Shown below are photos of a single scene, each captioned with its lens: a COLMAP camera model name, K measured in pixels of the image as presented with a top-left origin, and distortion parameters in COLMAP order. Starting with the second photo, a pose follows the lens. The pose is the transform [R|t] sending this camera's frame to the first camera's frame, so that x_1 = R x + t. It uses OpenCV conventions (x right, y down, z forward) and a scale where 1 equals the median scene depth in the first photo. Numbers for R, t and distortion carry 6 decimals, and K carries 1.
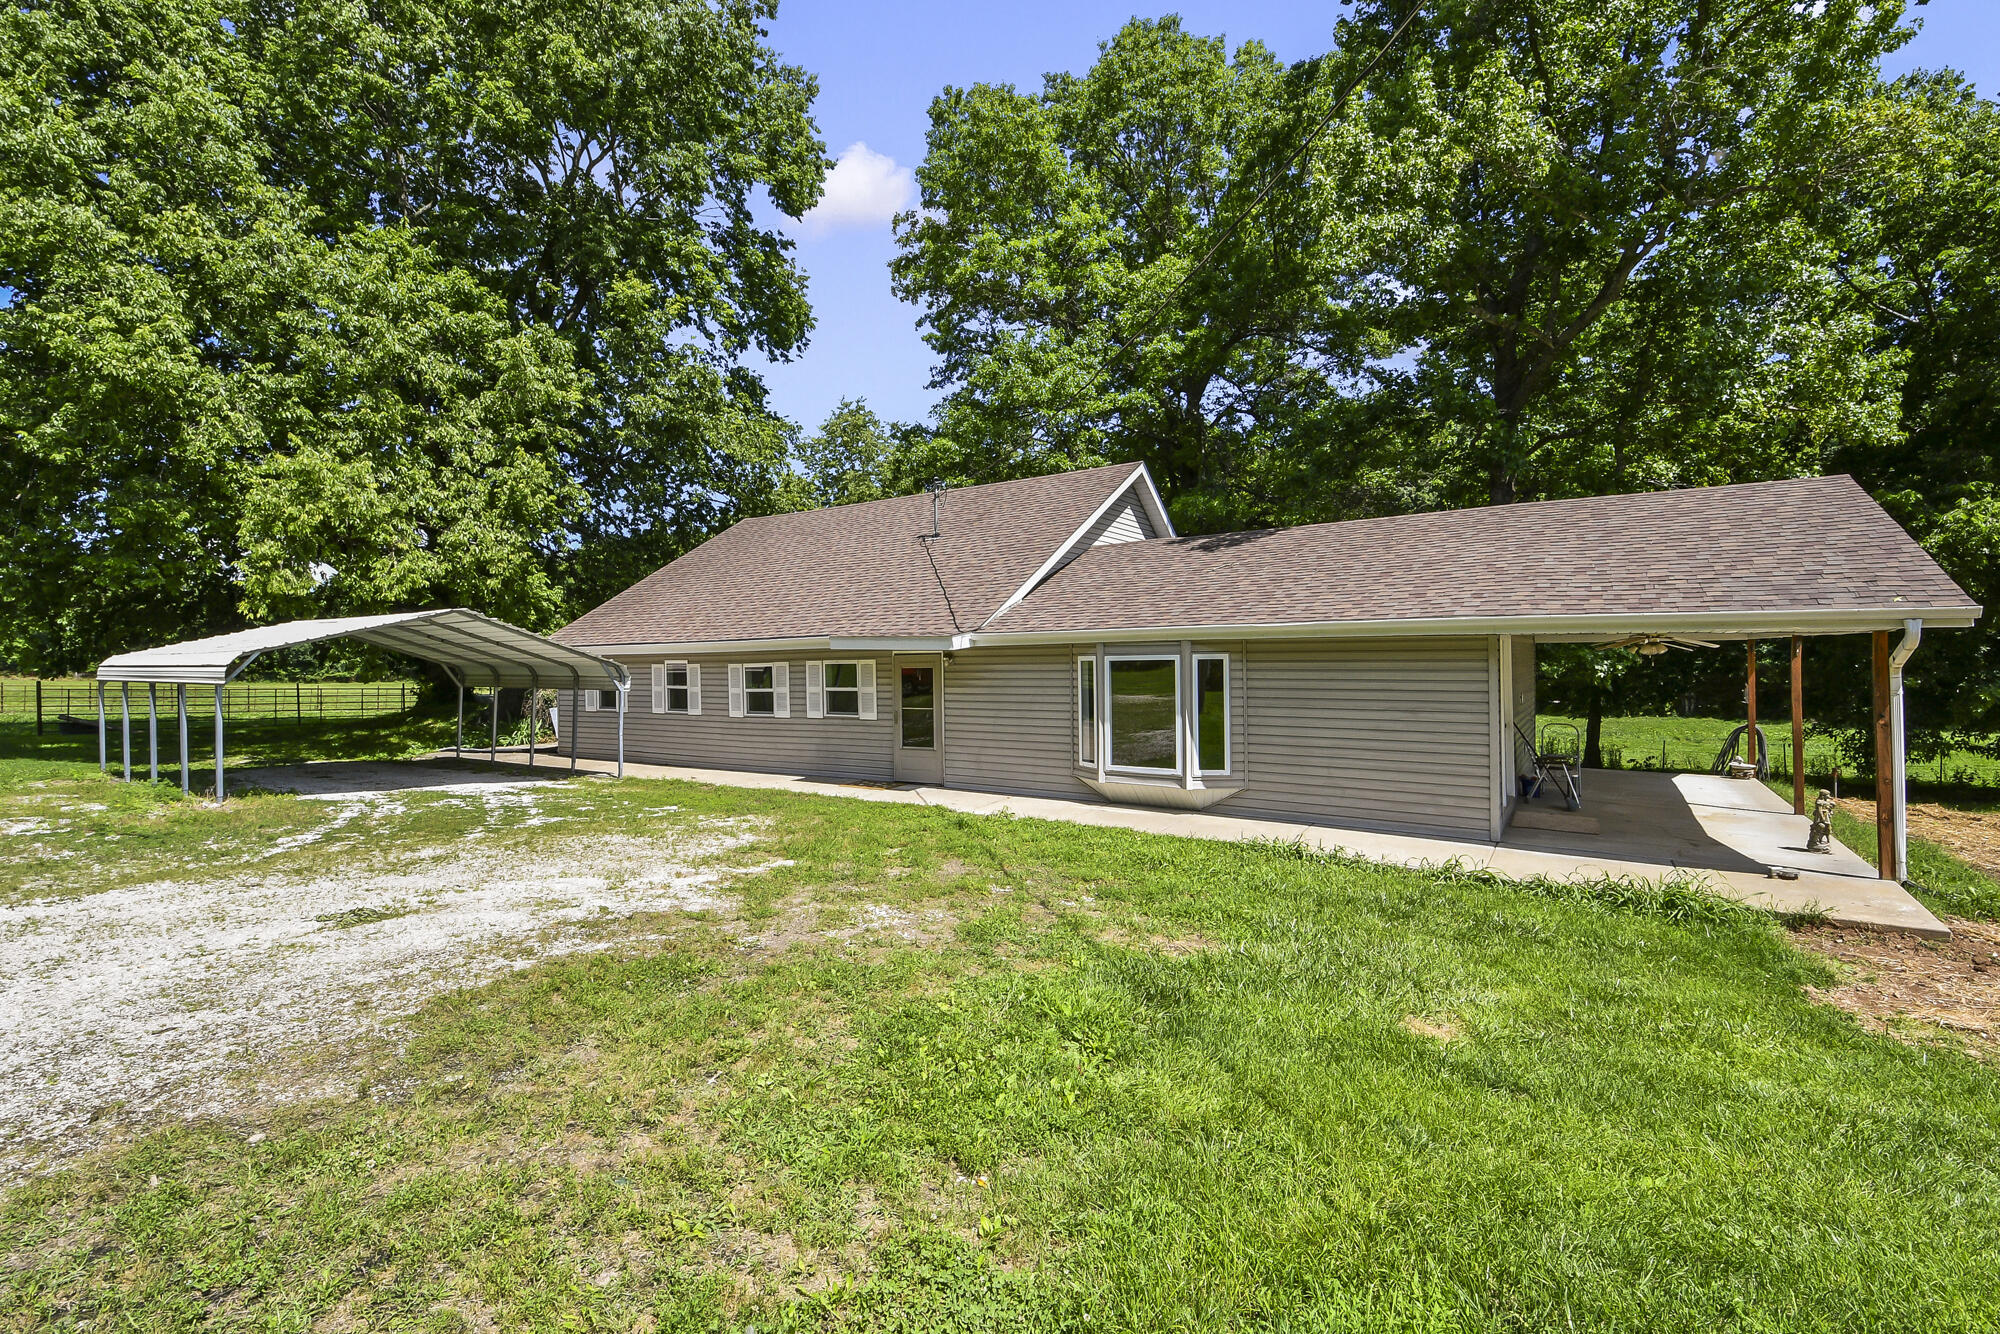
lens RADIAL K [[872.6, 0, 981.3], [0, 872.6, 673.7], [0, 0, 1]] dist [-0.006273, -0.007867]
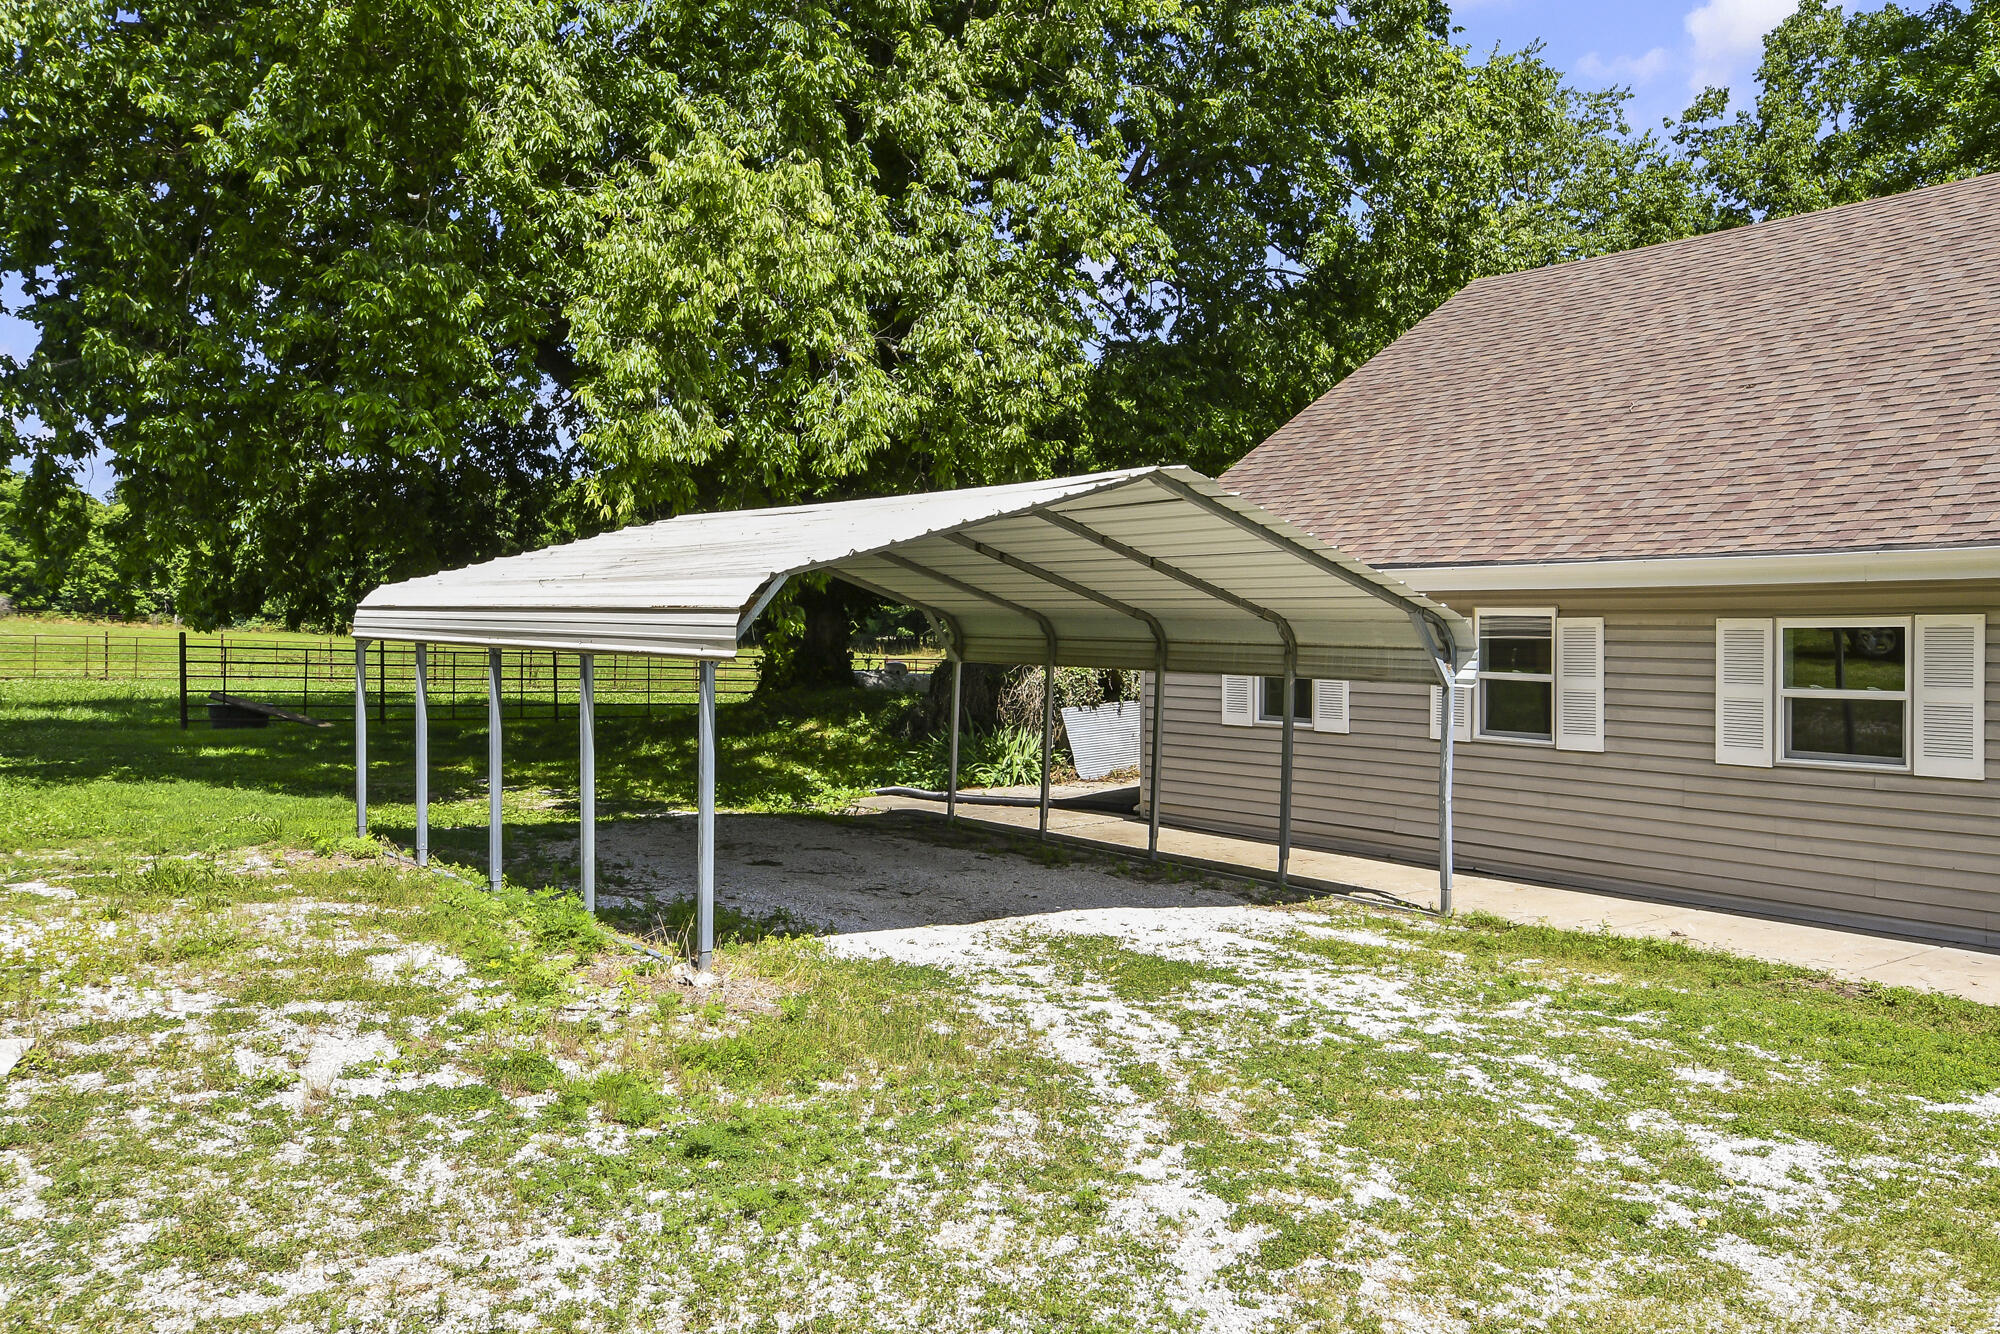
lens RADIAL K [[1690.5, 0, 994.4], [0, 1690.5, 659.7], [0, 0, 1]] dist [0.096418, -0.005460]
pose [[0.932204, 0.018564, -0.361456, -0.300757], [-0.013321, 0.999767, 0.016992, -0.002077], [0.361688, -0.011025, 0.932234, 0.207956]]
